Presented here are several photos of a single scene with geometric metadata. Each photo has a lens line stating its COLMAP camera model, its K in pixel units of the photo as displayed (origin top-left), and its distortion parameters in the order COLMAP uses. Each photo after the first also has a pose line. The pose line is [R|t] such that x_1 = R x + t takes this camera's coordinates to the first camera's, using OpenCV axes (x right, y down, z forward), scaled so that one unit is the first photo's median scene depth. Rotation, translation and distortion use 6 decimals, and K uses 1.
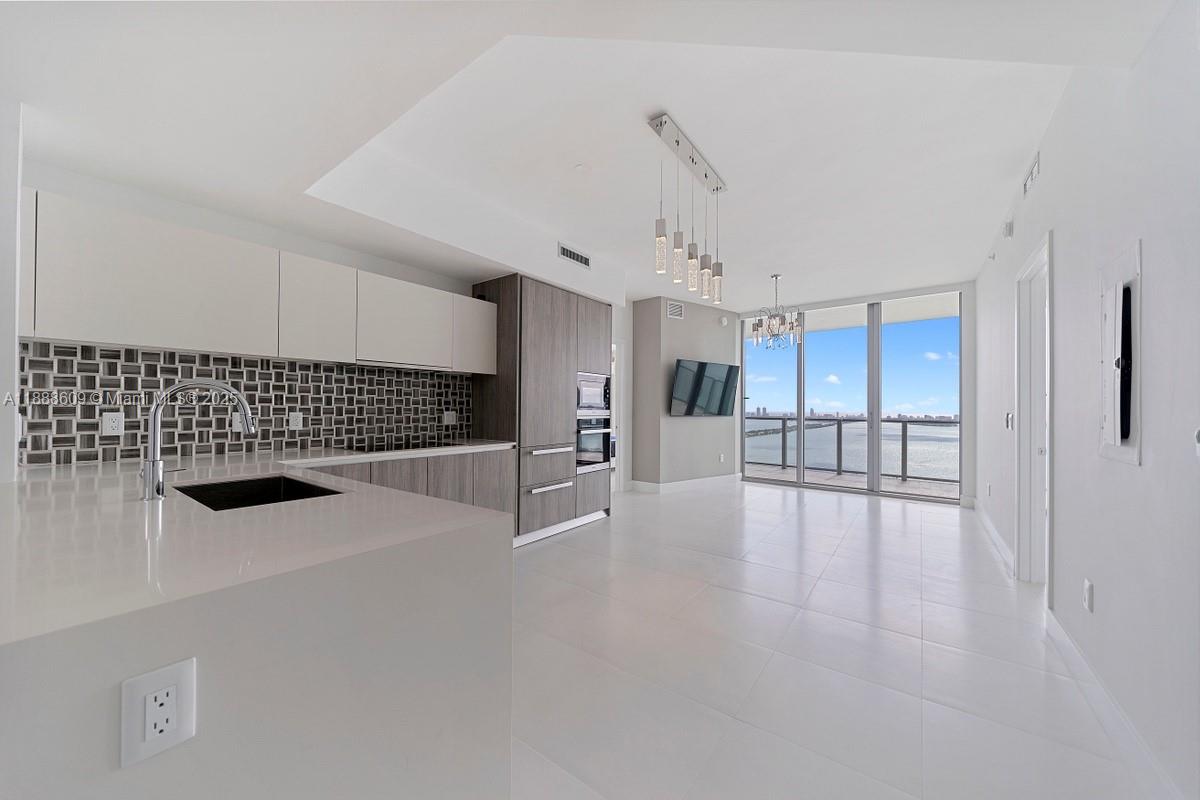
lens RADIAL K [[443.7, 0, 598.3], [0, 443.7, 395.7], [0, 0, 1]] dist [0.005988, 0.000086]
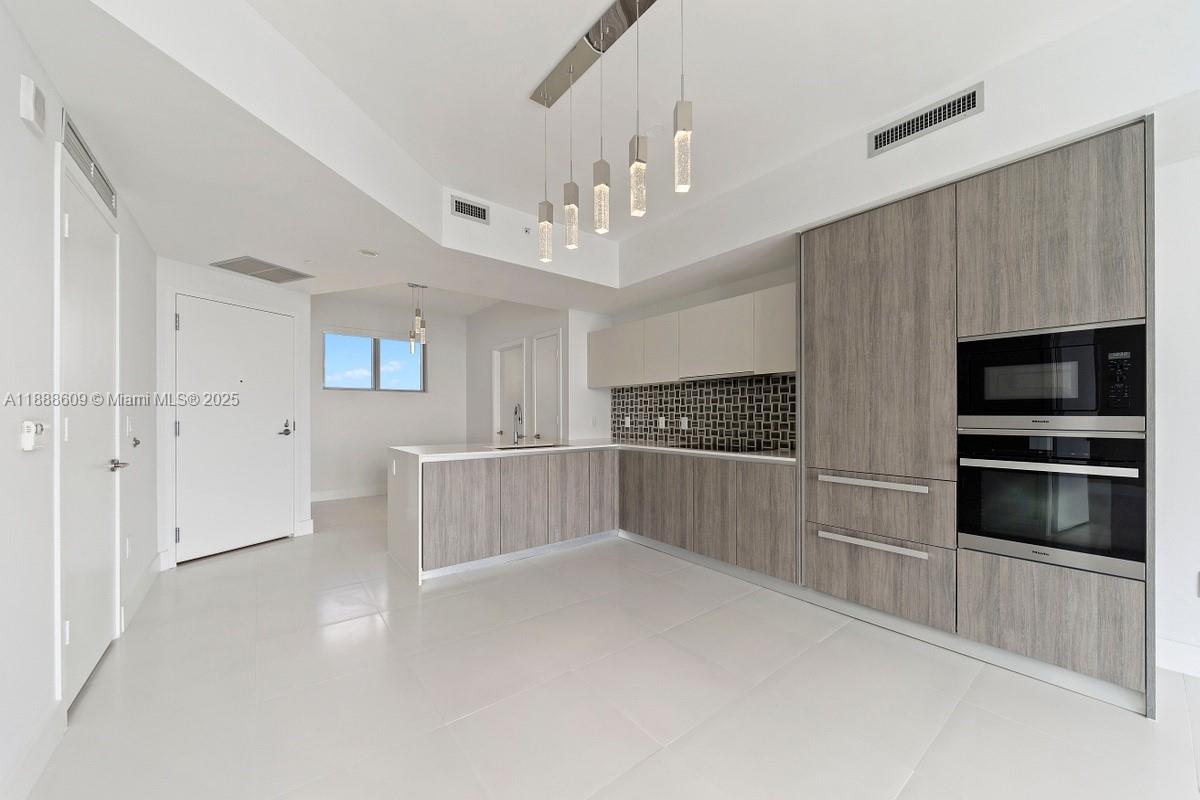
lens RADIAL K [[443.7, 0, 597.7], [0, 443.7, 410.7], [0, 0, 1]] dist [0.005988, 0.000086]
pose [[-0.266942, -0.012357, -0.963633, 0.708512], [0.027524, 0.999412, -0.020441, 0.032915], [0.963319, -0.031979, -0.266445, 0.977245]]
